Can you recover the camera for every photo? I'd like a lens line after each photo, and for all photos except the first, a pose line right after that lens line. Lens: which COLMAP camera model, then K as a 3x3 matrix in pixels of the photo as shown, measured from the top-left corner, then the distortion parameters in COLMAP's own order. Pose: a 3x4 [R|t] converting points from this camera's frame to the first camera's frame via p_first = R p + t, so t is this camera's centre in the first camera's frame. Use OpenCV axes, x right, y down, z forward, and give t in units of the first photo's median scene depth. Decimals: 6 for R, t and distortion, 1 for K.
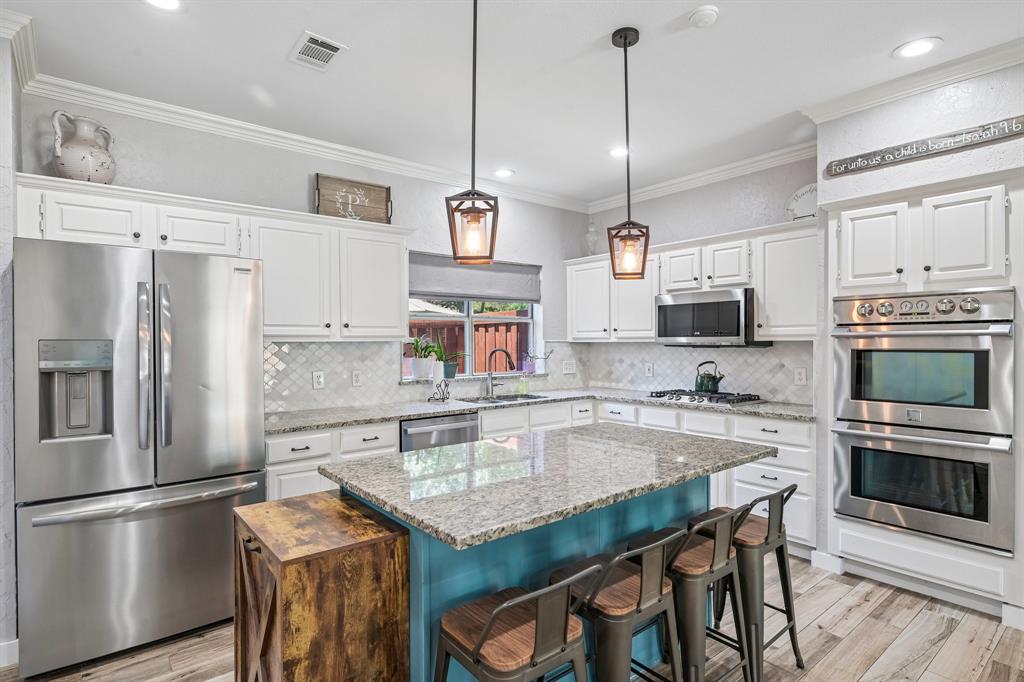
lens RADIAL K [[524.1, 0, 507.0], [0, 524.1, 347.3], [0, 0, 1]] dist [0.002472, -0.000738]
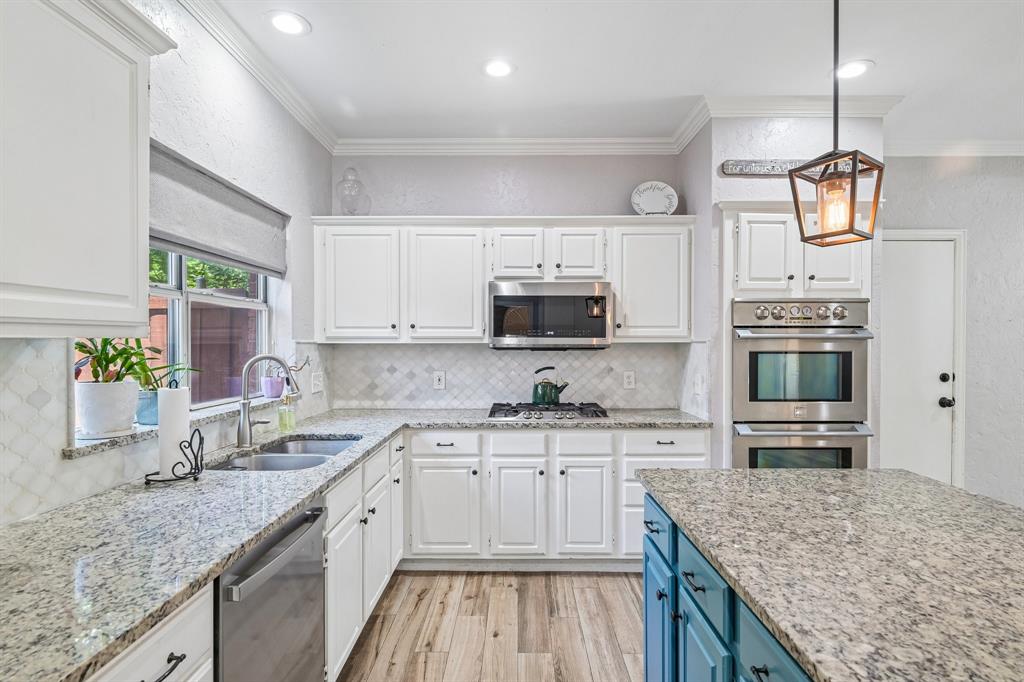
lens RADIAL K [[524.1, 0, 515.6], [0, 524.1, 346.3], [0, 0, 1]] dist [0.002472, -0.000738]
pose [[0.626190, -0.001570, 0.779669, -0.313188], [0.005496, 0.999982, -0.002401, -0.004566], [-0.779651, 0.005789, 0.626187, 0.555016]]
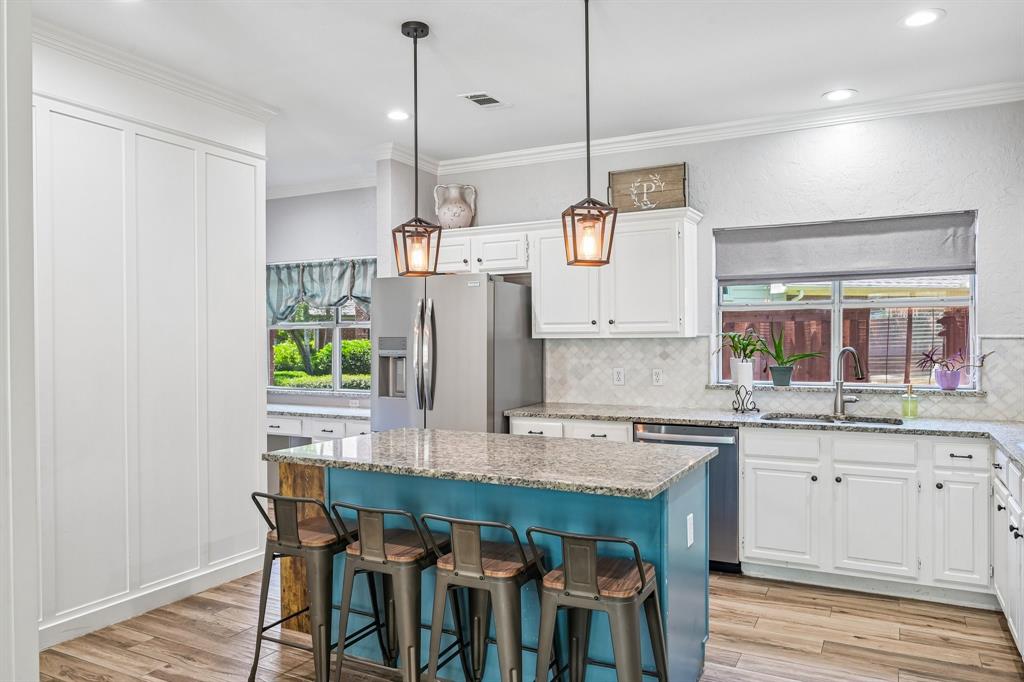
lens RADIAL K [[706.5, 0, 517.4], [0, 706.5, 348.4], [0, 0, 1]] dist [0.003623, -0.006925]
pose [[0.410676, 0.014855, -0.911661, 0.764657], [-0.007985, 0.999888, 0.012695, -0.006216], [0.911747, 0.002066, 0.410748, 0.259873]]
